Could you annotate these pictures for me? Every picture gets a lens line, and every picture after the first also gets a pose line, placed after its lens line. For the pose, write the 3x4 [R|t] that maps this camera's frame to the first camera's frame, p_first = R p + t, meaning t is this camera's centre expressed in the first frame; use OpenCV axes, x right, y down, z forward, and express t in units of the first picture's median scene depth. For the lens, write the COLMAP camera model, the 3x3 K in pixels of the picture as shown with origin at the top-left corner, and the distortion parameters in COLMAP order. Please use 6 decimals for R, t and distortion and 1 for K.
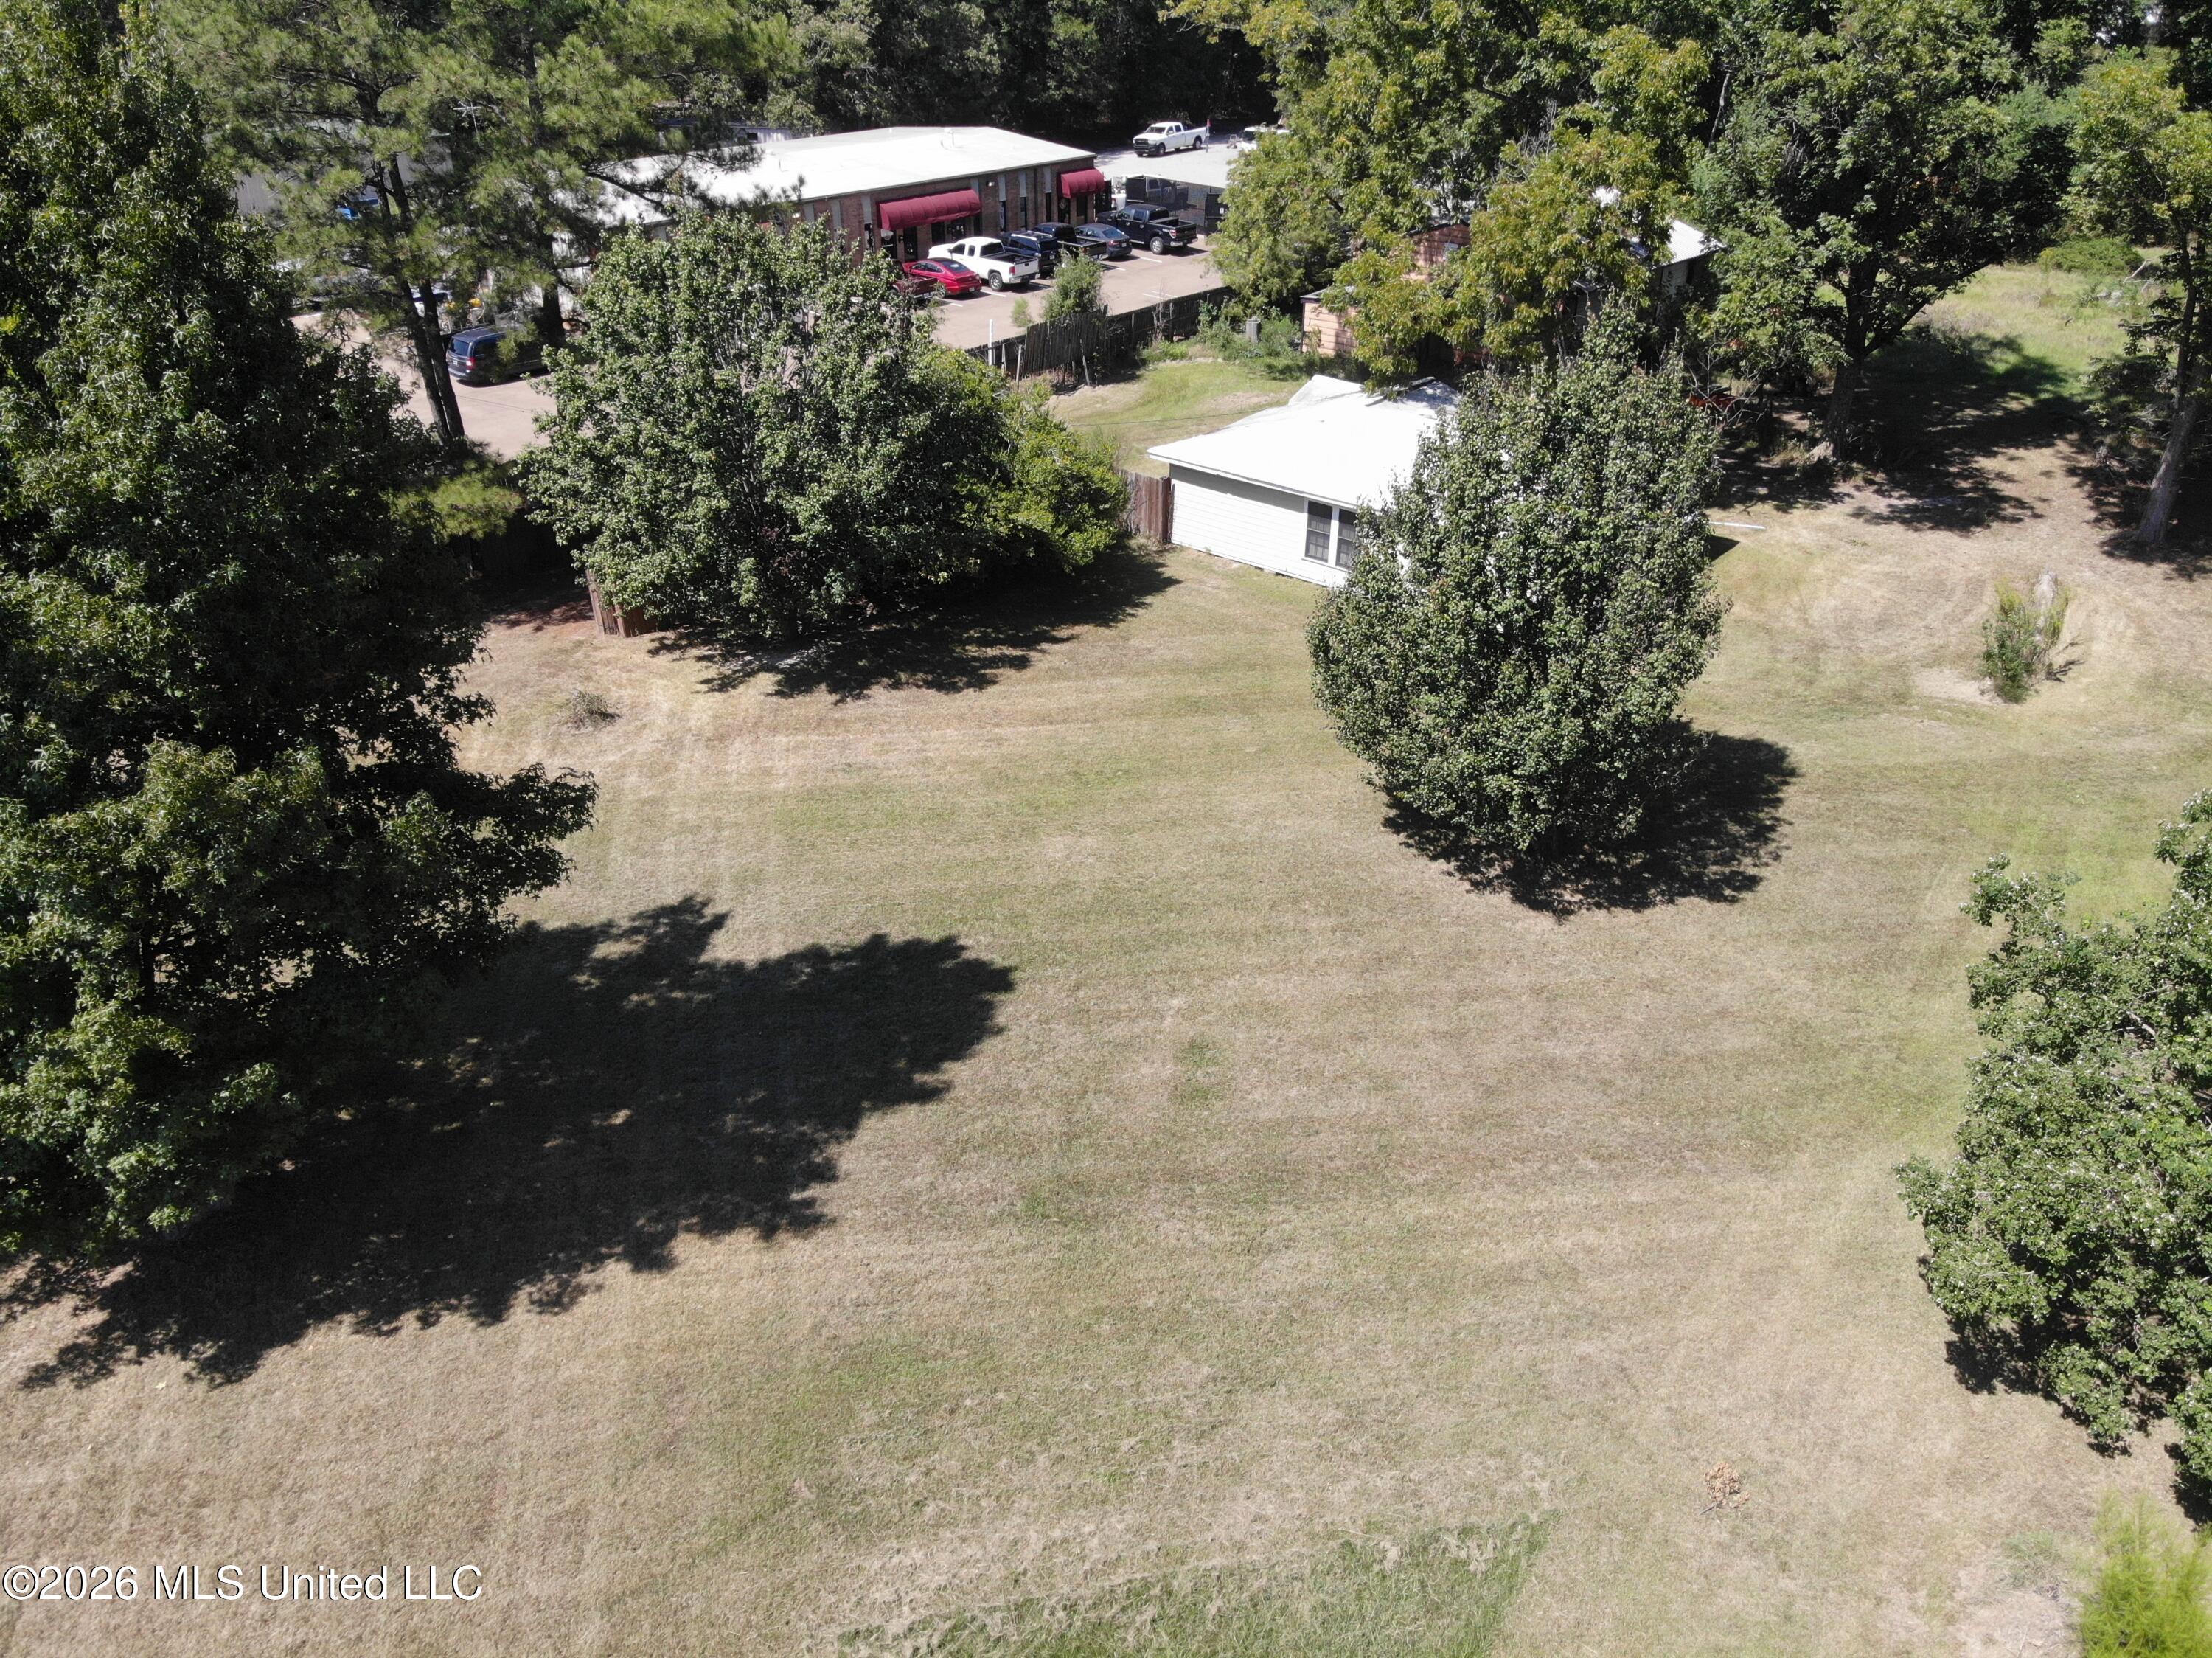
lens RADIAL K [[1635.5, 0, 1112.5], [0, 1635.5, 816.8], [0, 0, 1]] dist [0.114912, -0.213928]
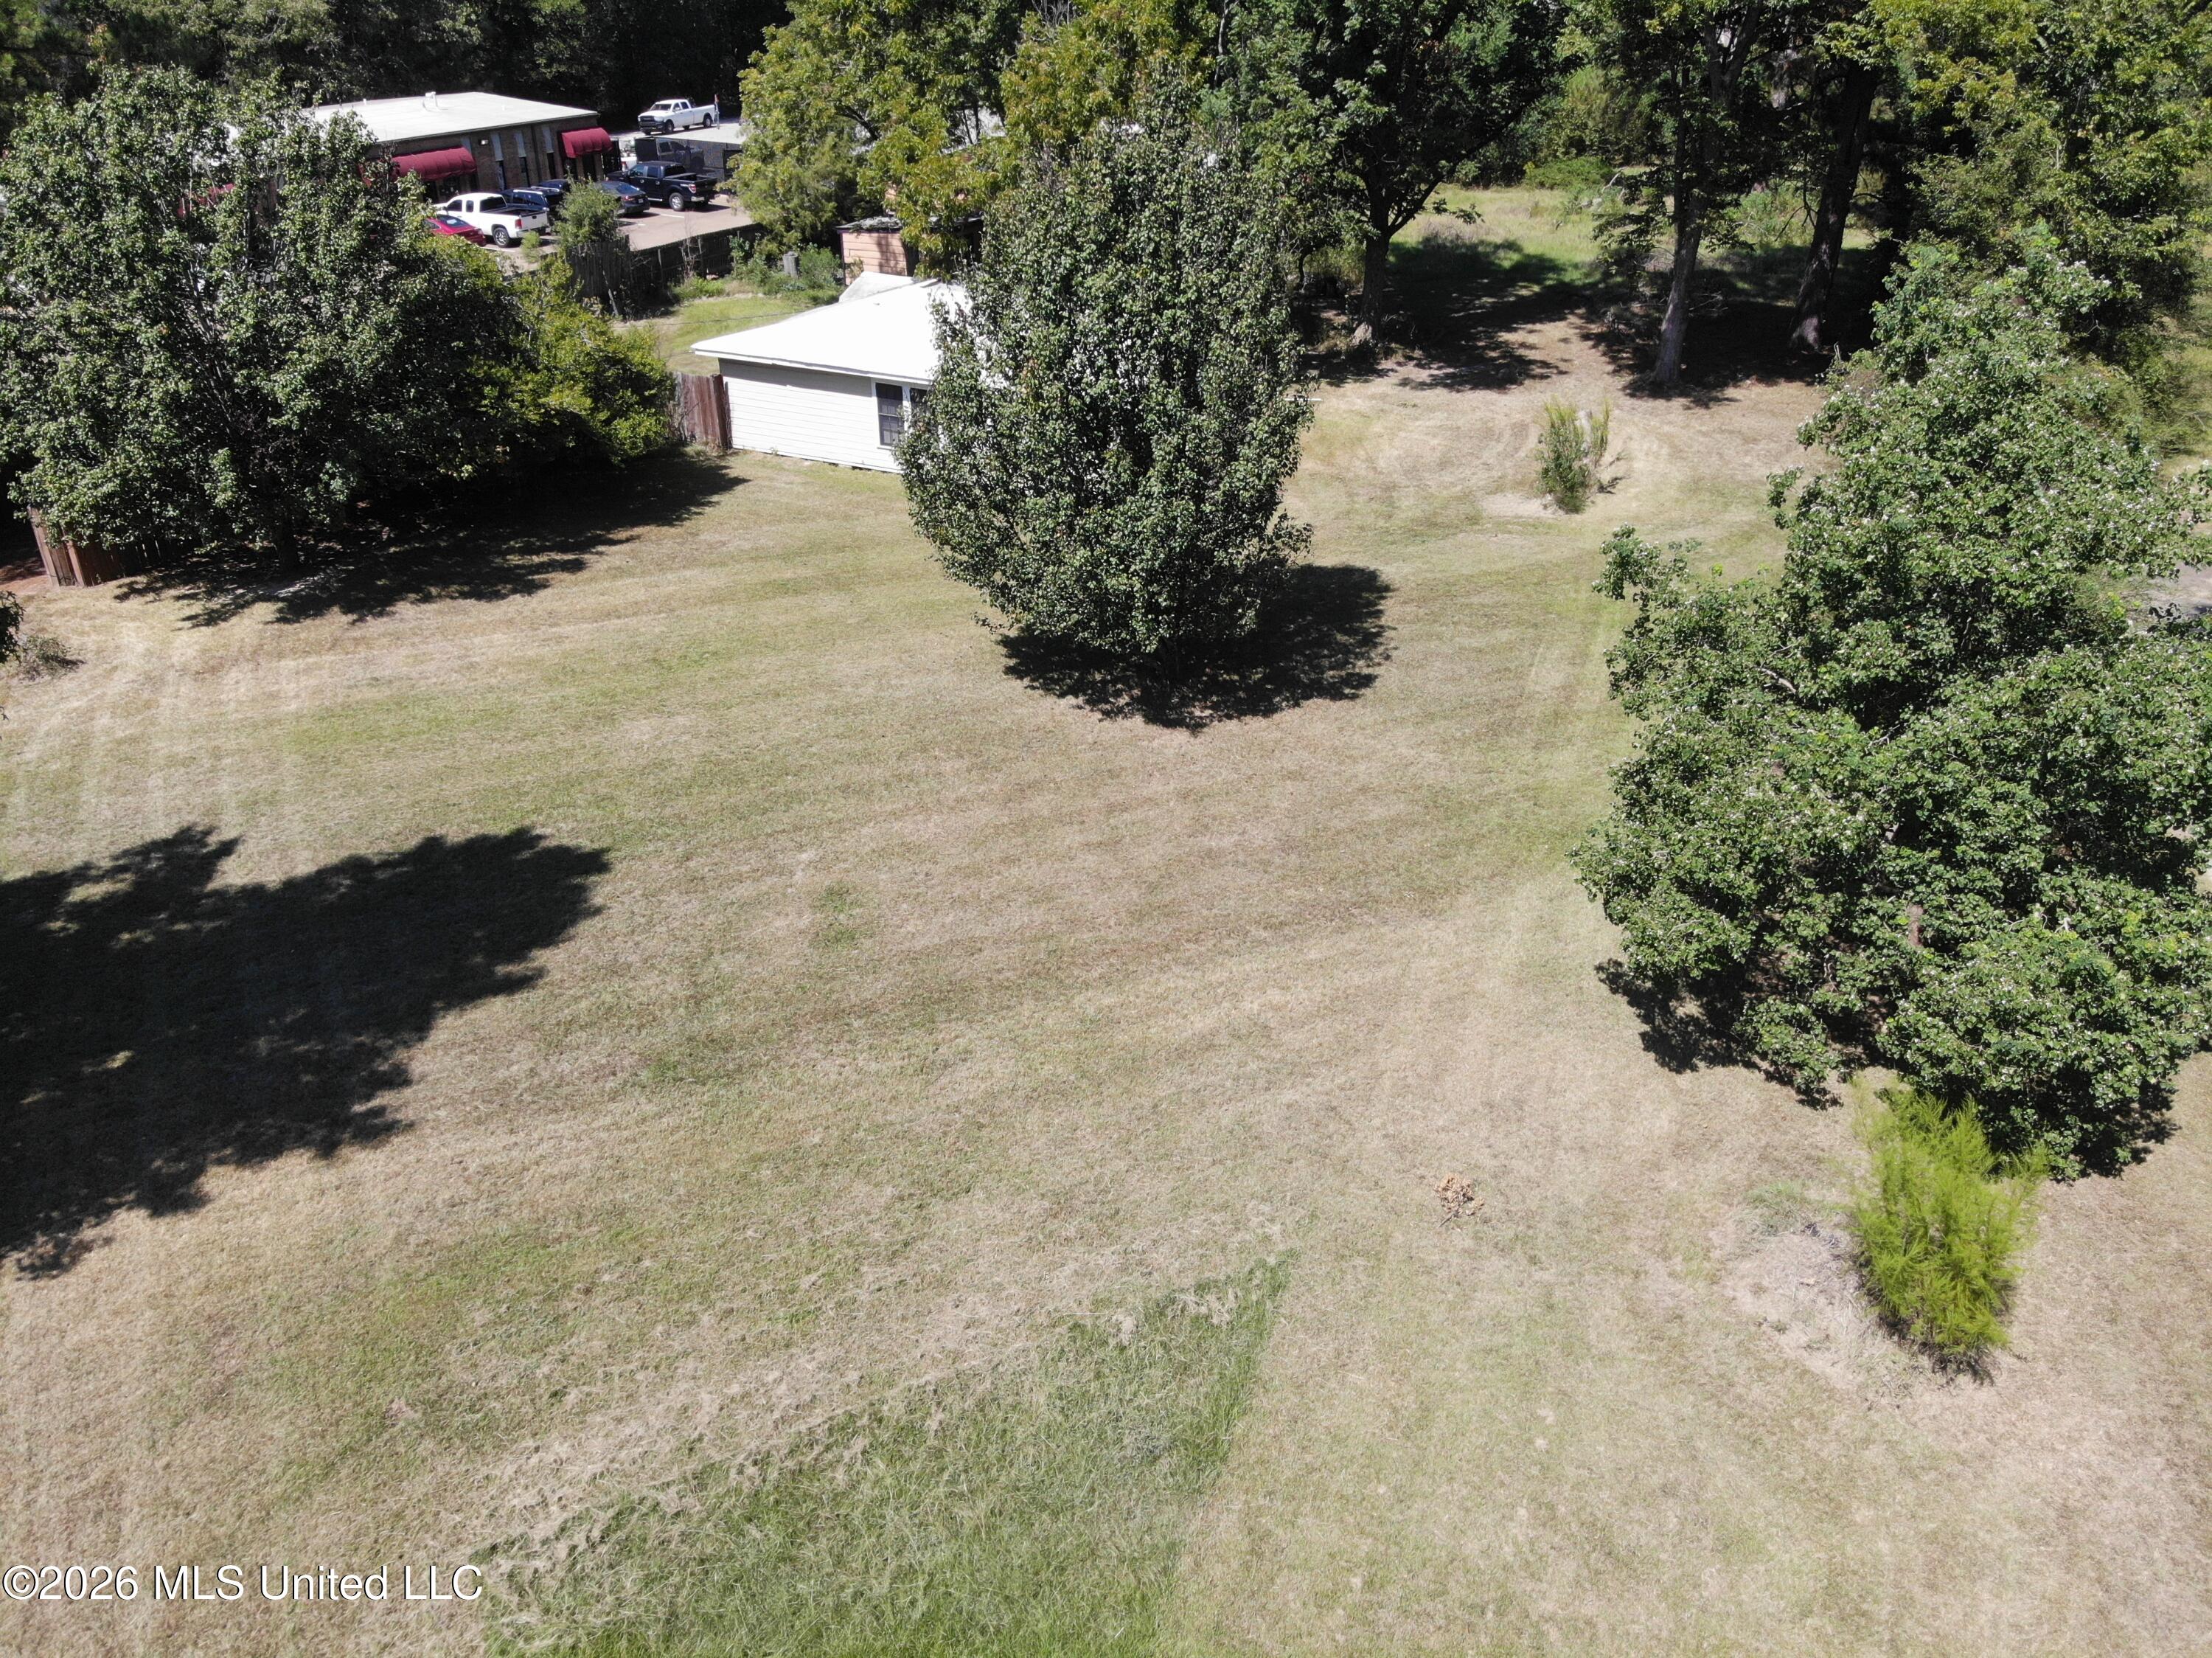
lens RADIAL K [[1635.5, 0, 1109.2], [0, 1635.5, 819.4], [0, 0, 1]] dist [0.114912, -0.213928]
pose [[0.963641, -0.126954, 0.235115, -0.007383], [0.130612, 0.991434, 0.000018, 0.108330], [-0.233103, 0.030691, 0.971968, 0.088165]]
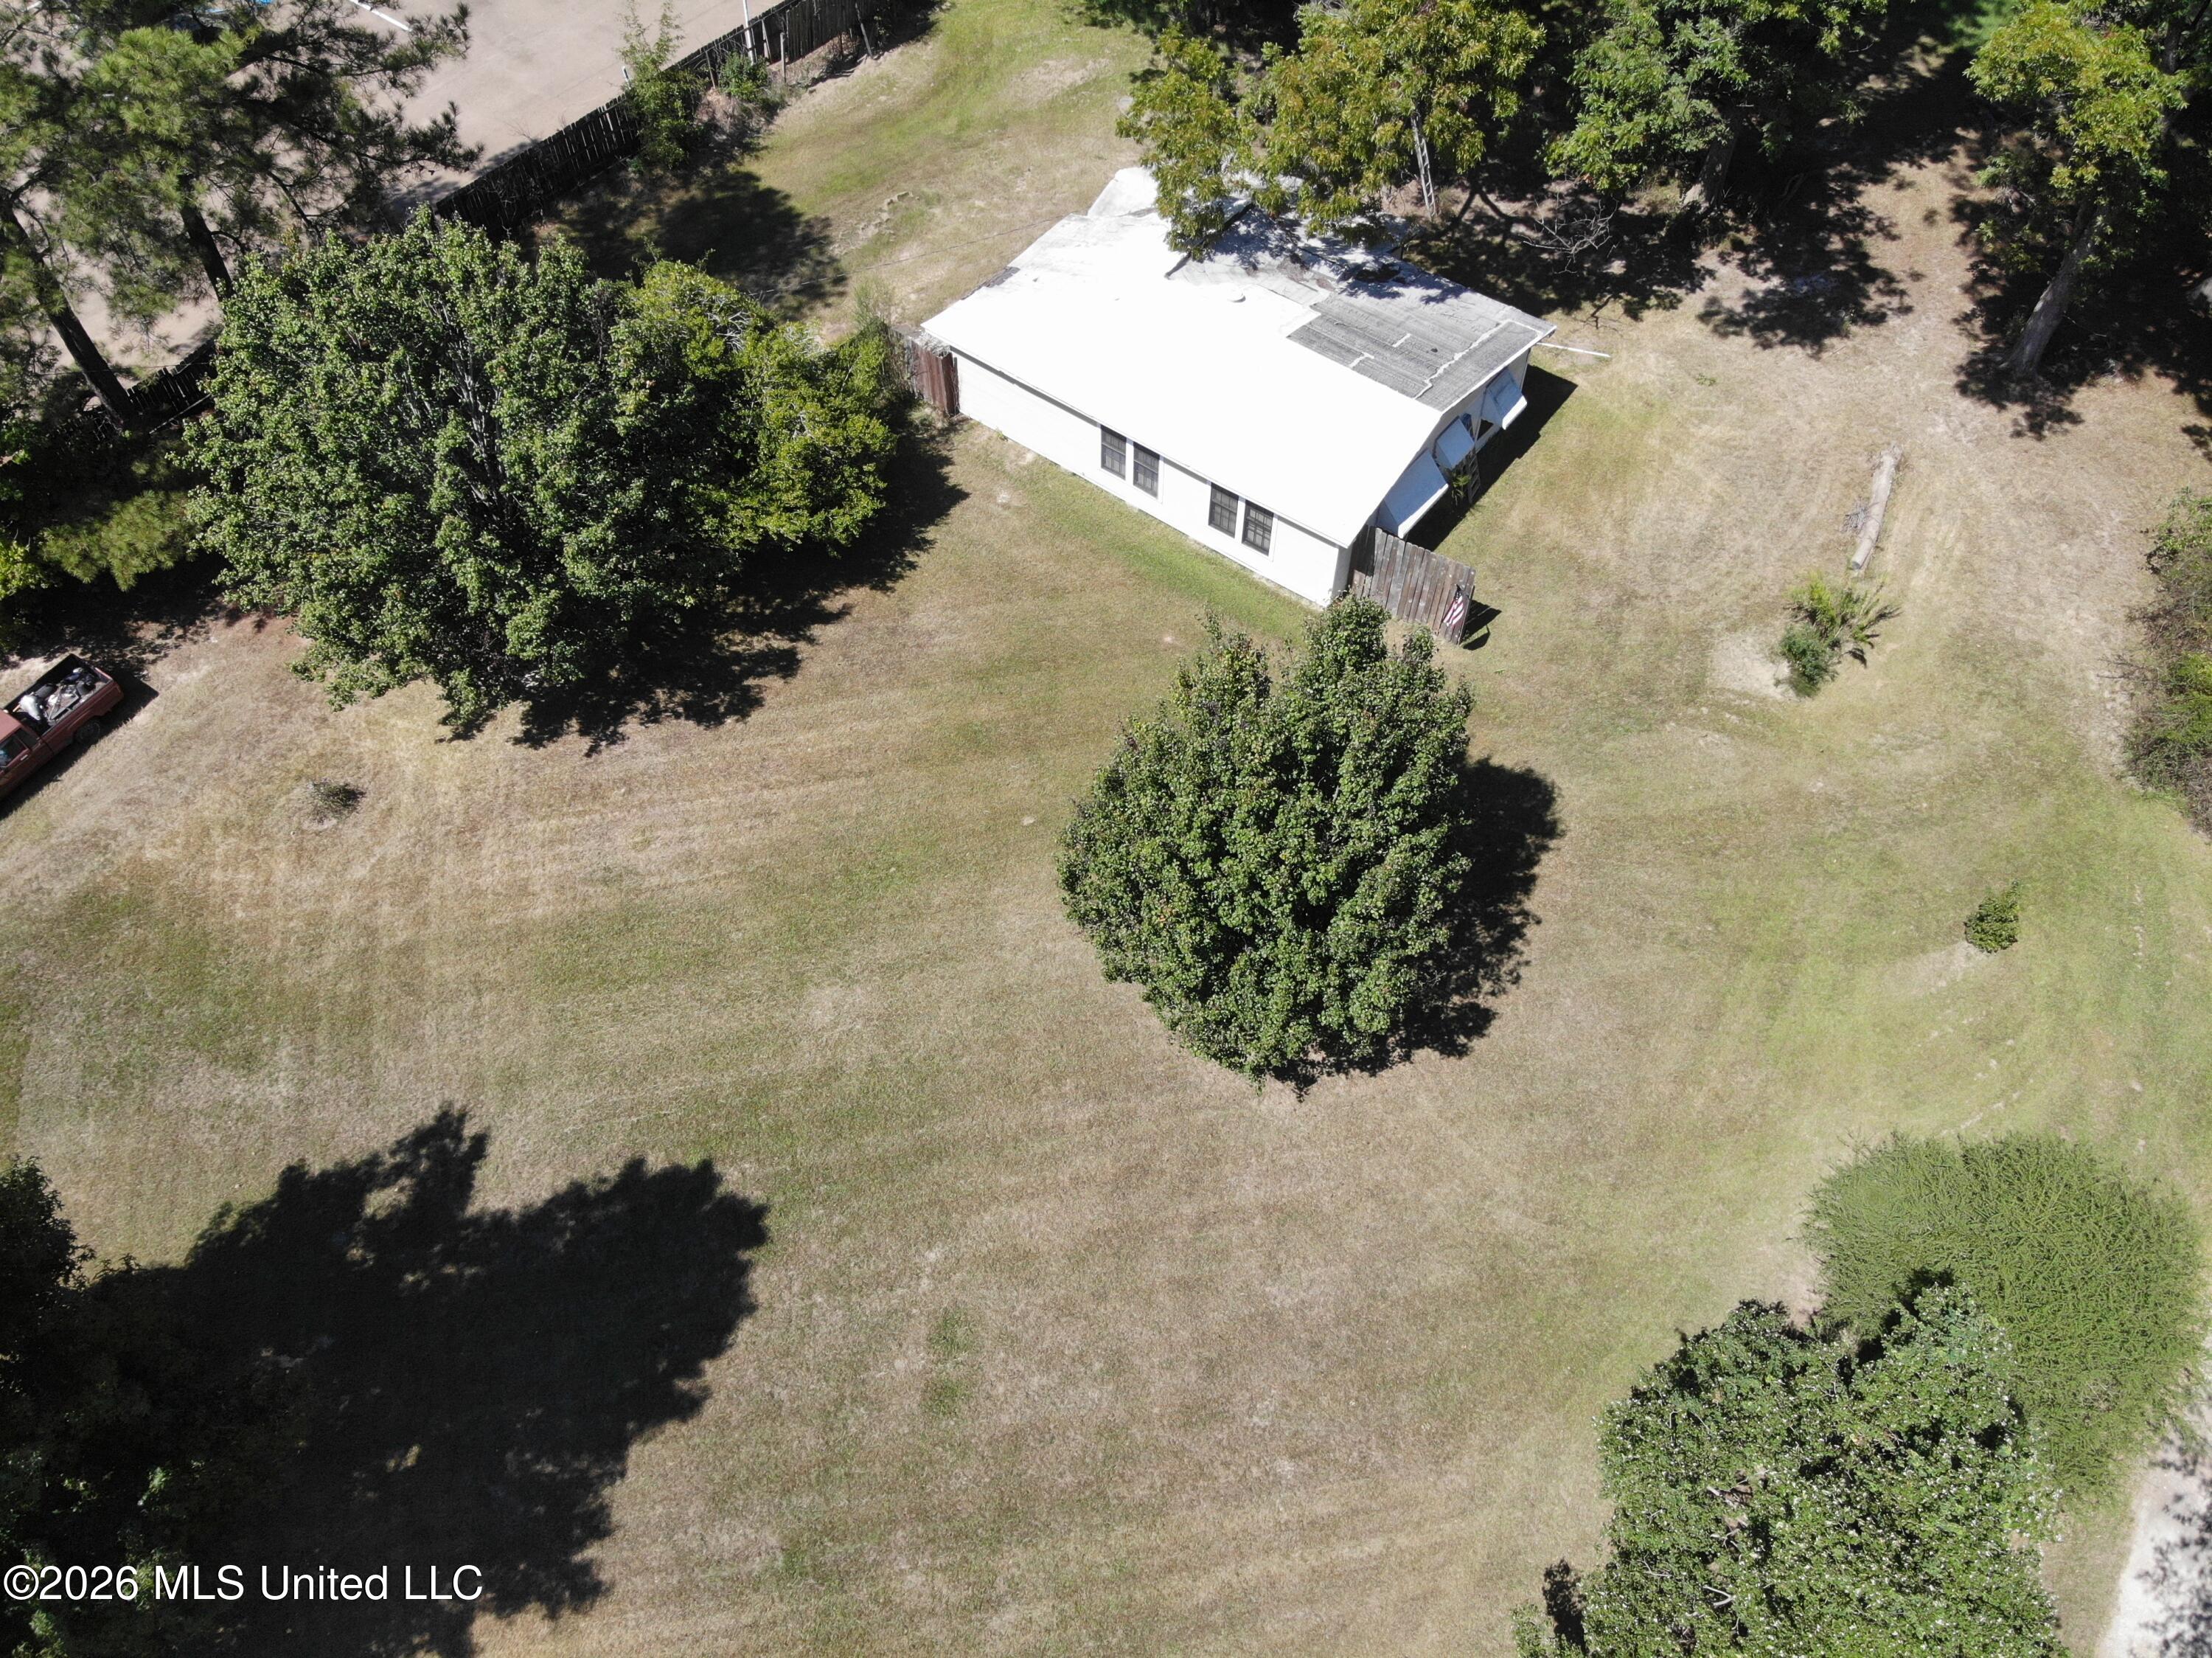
lens RADIAL K [[1635.5, 0, 1132.9], [0, 1635.5, 823.7], [0, 0, 1]] dist [0.114912, -0.213928]
pose [[0.997425, -0.044618, 0.056140, 0.112623], [0.017015, 0.907760, 0.419144, -0.543998], [-0.069663, -0.417110, 0.906182, 0.128477]]
